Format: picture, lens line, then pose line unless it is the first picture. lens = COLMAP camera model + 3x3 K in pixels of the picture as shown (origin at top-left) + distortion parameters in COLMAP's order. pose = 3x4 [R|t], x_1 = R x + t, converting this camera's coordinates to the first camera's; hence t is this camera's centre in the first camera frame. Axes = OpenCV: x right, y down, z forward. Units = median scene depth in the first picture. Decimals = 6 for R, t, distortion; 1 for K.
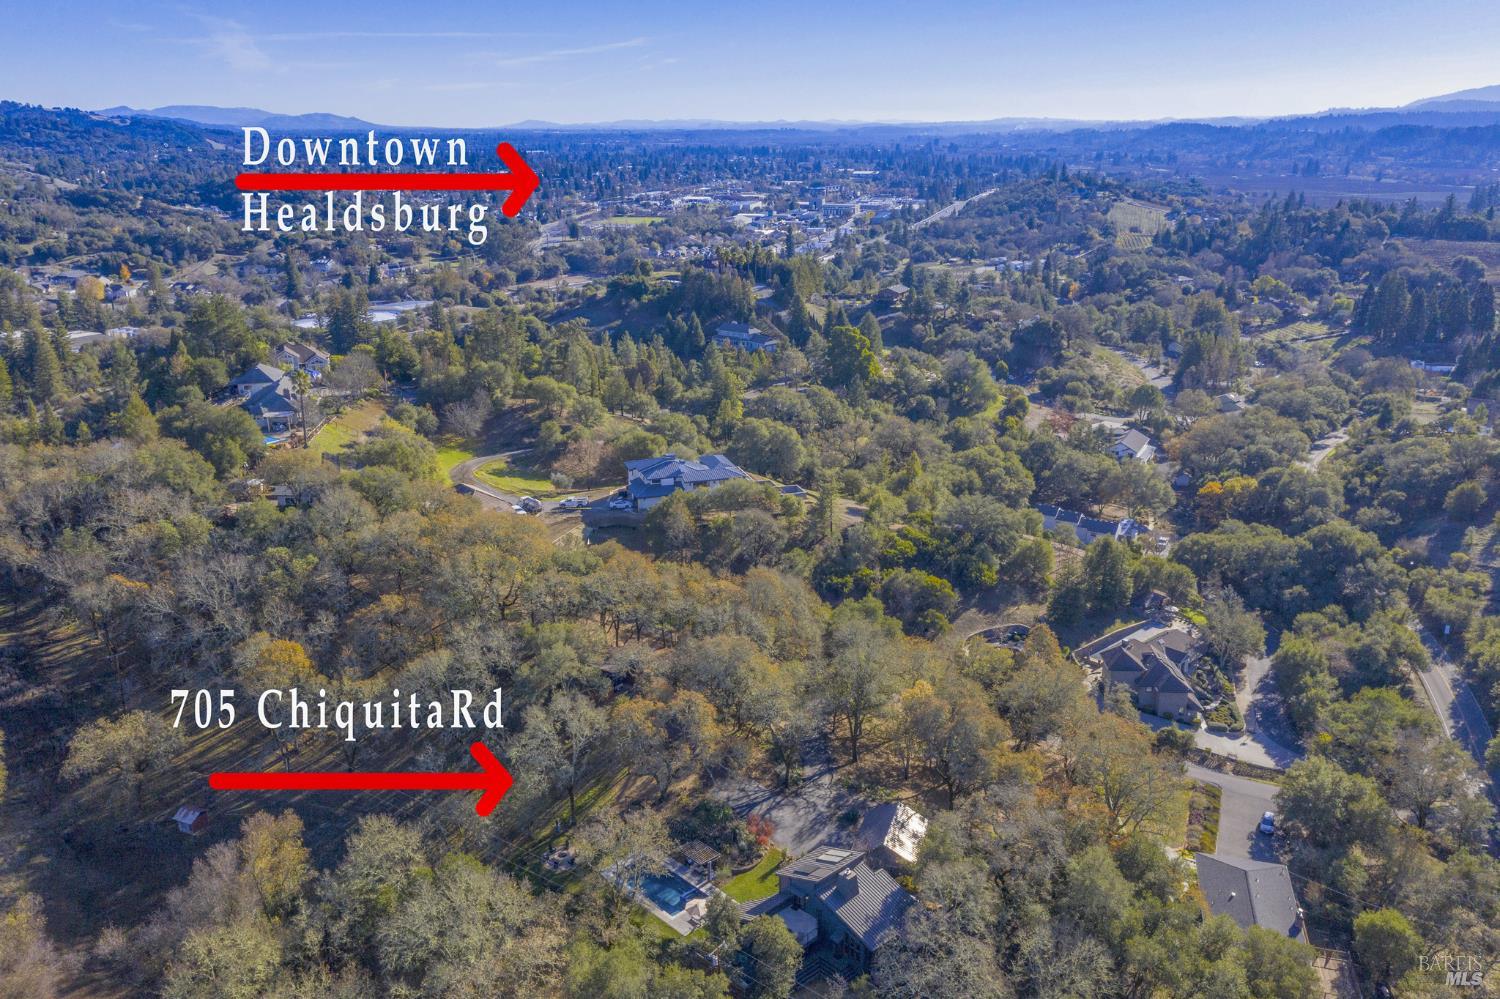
lens RADIAL K [[1190.9, 0, 751.3], [0, 1190.9, 500.1], [0, 0, 1]] dist [0.007286, 0.005832]
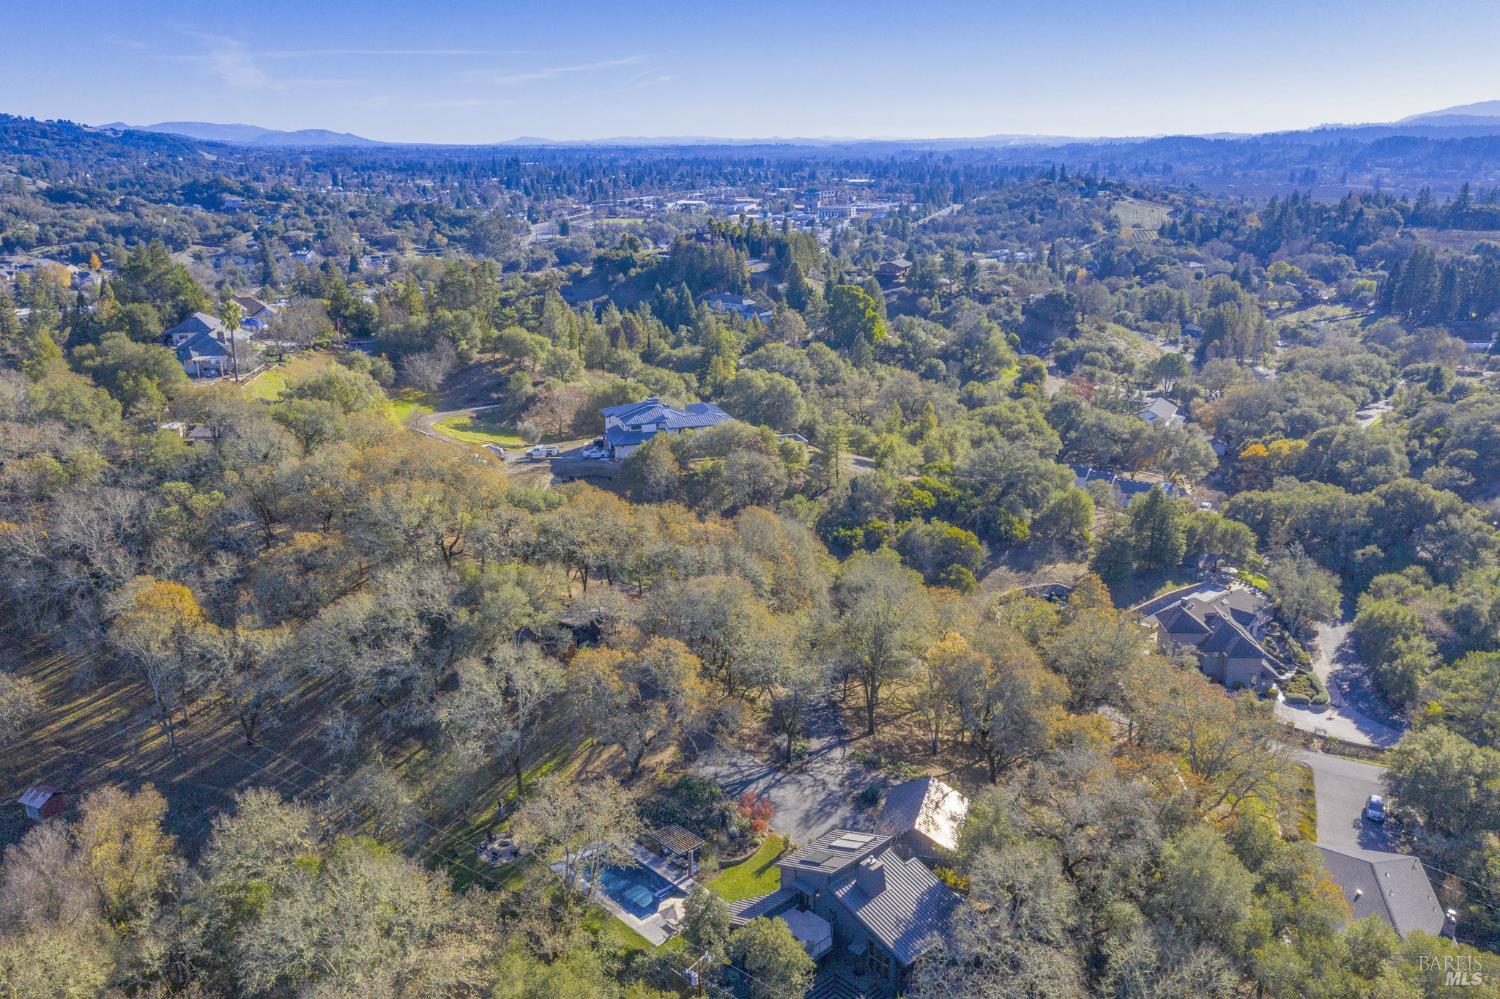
lens RADIAL K [[1190.9, 0, 749.0], [0, 1190.9, 499.2], [0, 0, 1]] dist [0.007286, 0.005832]
pose [[0.999996, -0.001641, 0.002098, 0.001039], [0.001669, 0.999908, -0.013444, 0.053788], [-0.002076, 0.013447, 0.999907, 0.139400]]
